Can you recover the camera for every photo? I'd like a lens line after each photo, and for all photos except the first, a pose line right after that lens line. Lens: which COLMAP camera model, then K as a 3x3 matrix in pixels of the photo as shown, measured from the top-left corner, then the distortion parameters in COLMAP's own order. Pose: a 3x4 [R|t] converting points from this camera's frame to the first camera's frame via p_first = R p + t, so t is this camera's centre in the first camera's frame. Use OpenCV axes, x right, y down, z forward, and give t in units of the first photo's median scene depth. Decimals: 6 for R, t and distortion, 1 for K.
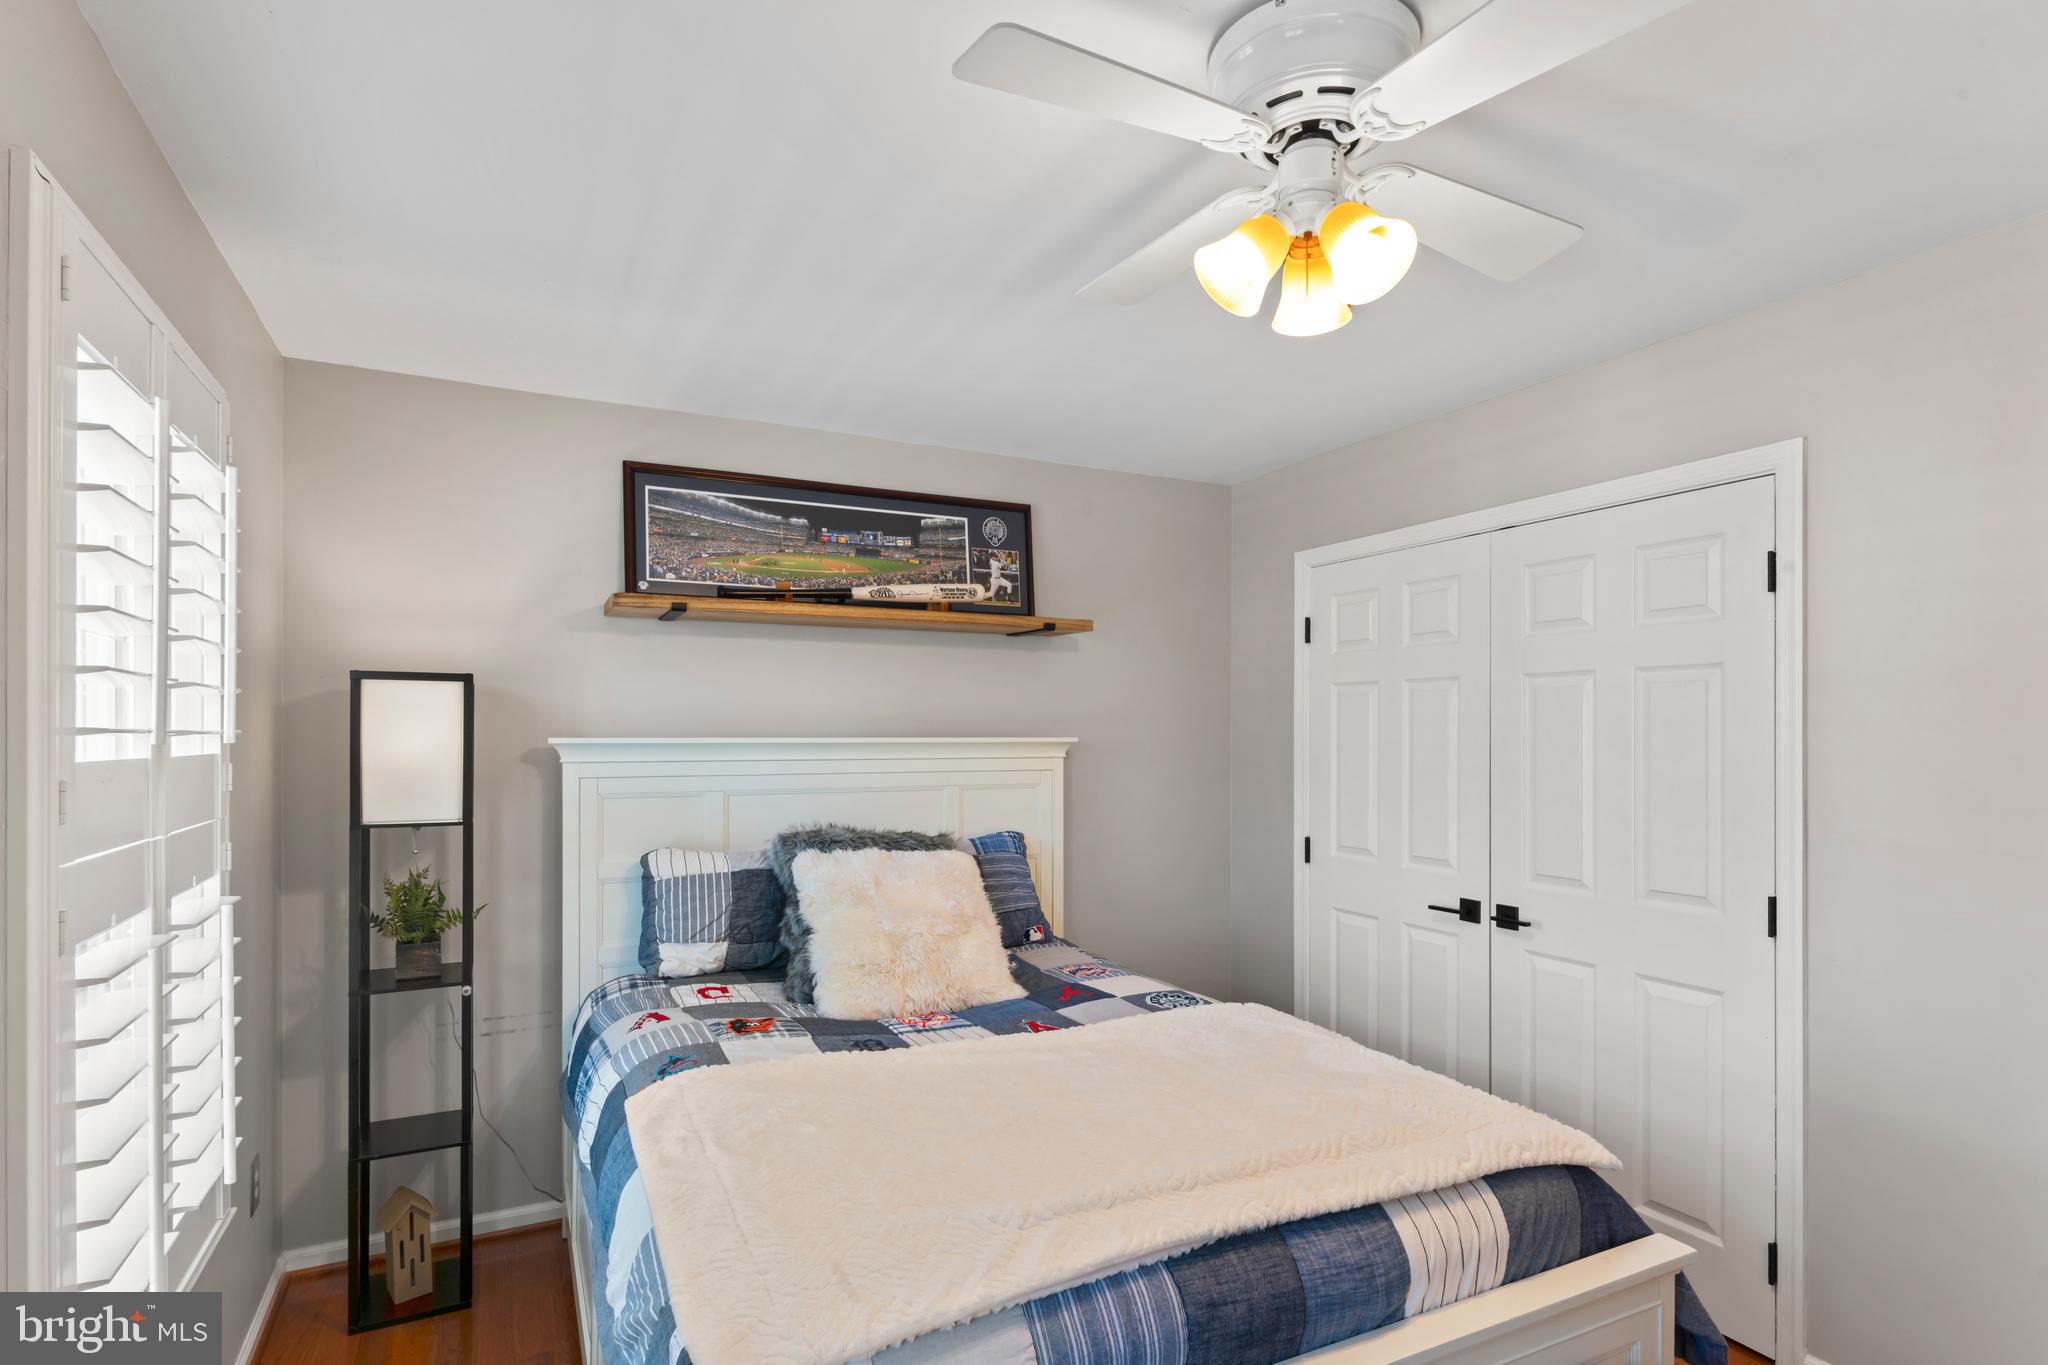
lens RADIAL K [[1045.8, 0, 983.6], [0, 1045.8, 727.9], [0, 0, 1]] dist [-0.003769, 0.000548]
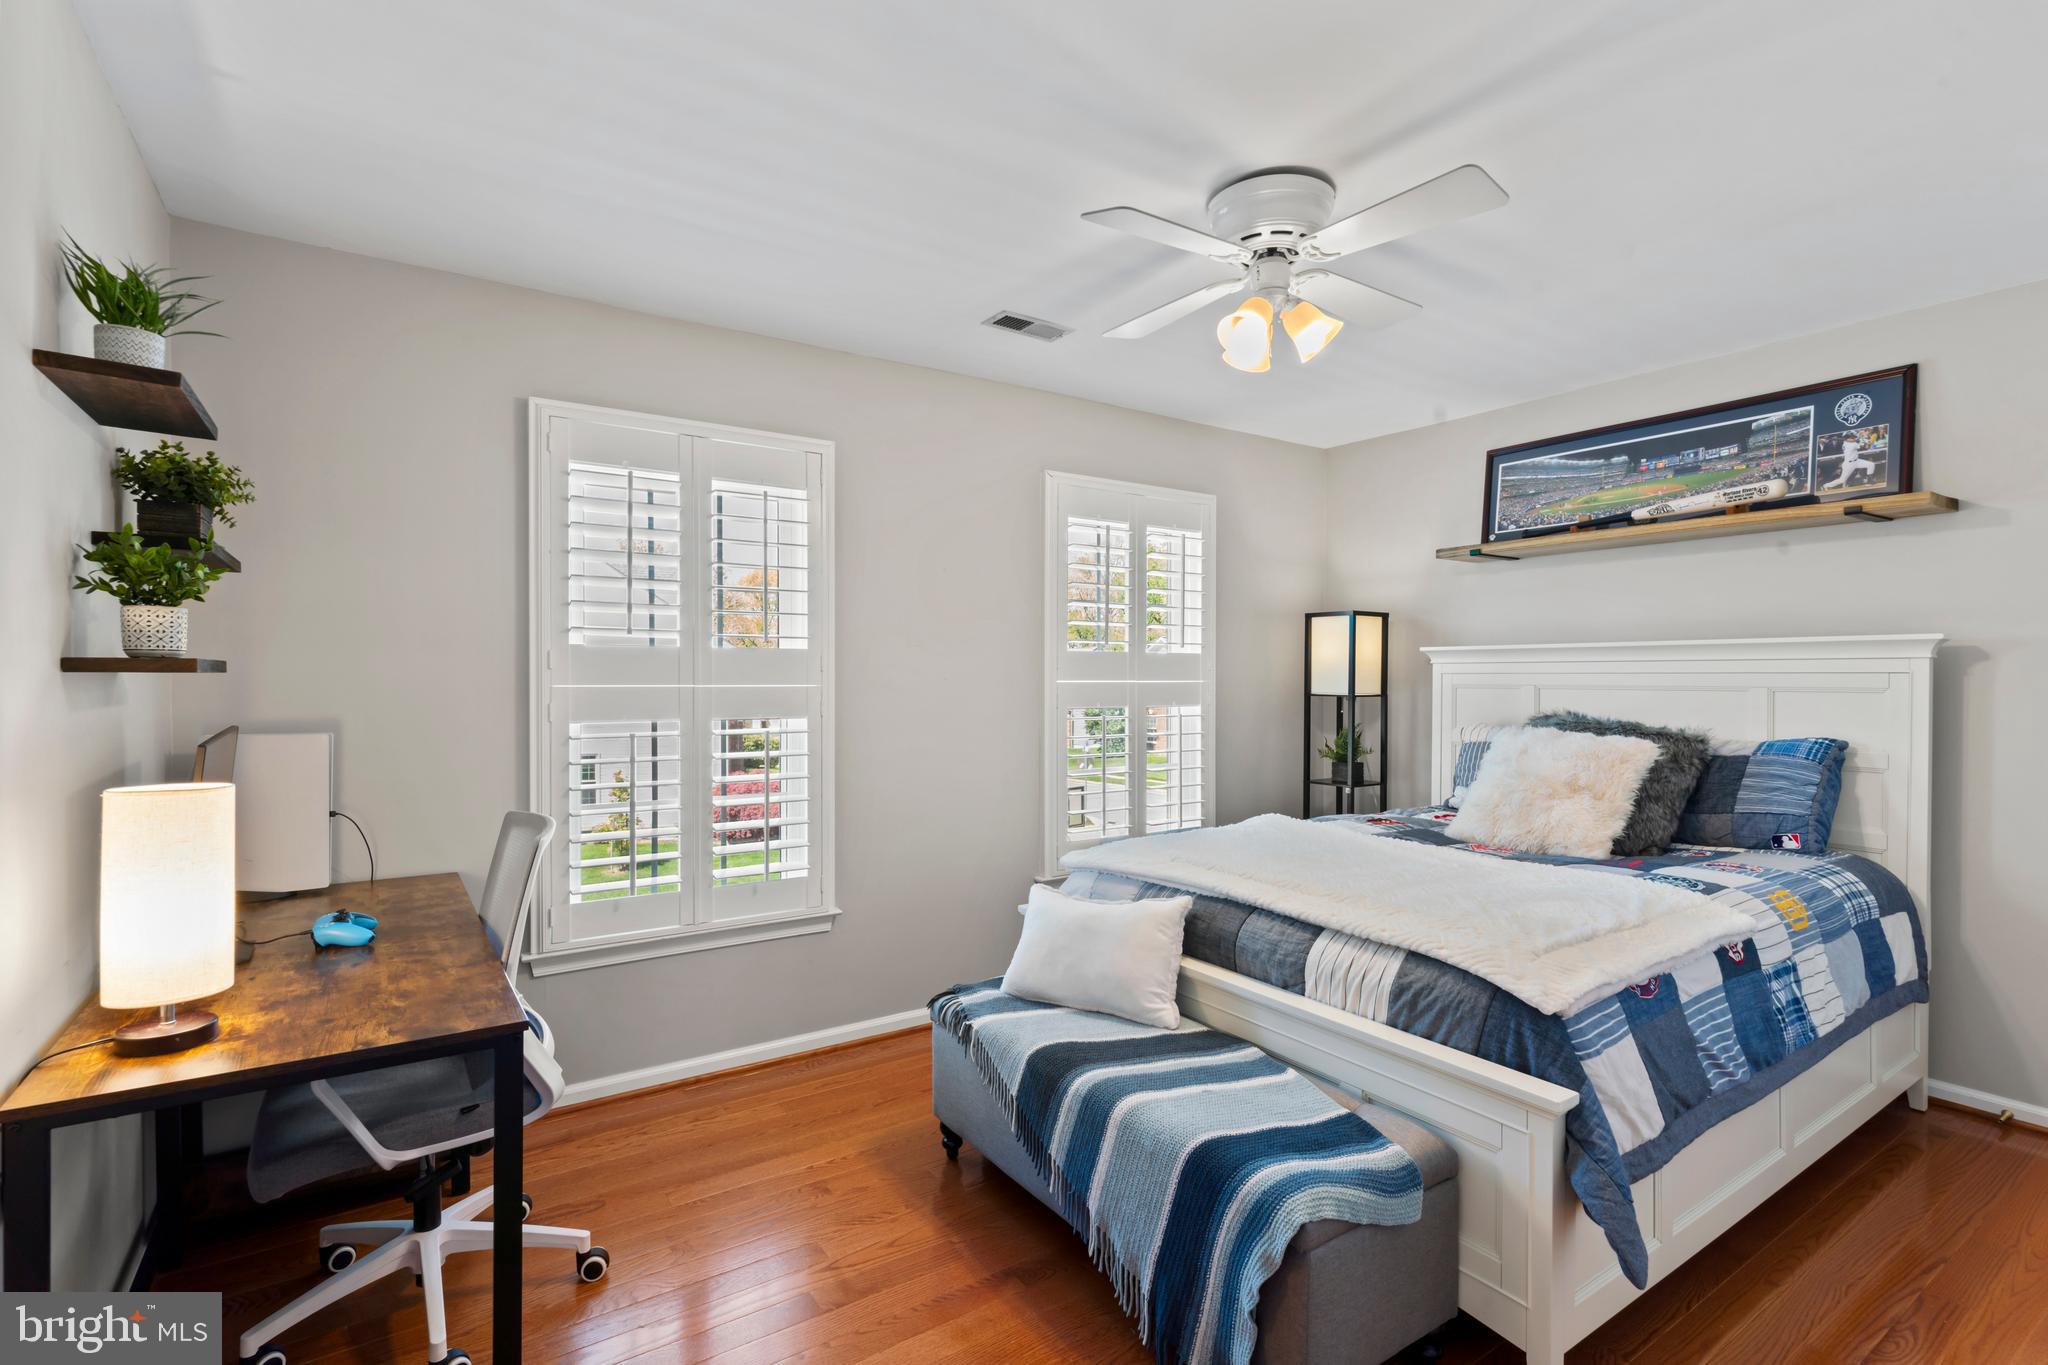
lens RADIAL K [[938.1, 0, 1012.7], [0, 938.1, 680.4], [0, 0, 1]] dist [0.005226, -0.000675]
pose [[0.137255, 0.002618, -0.990532, 0.755575], [0.000100, 0.999996, 0.002657, 0.046451], [0.990536, -0.000463, 0.137254, 0.175778]]
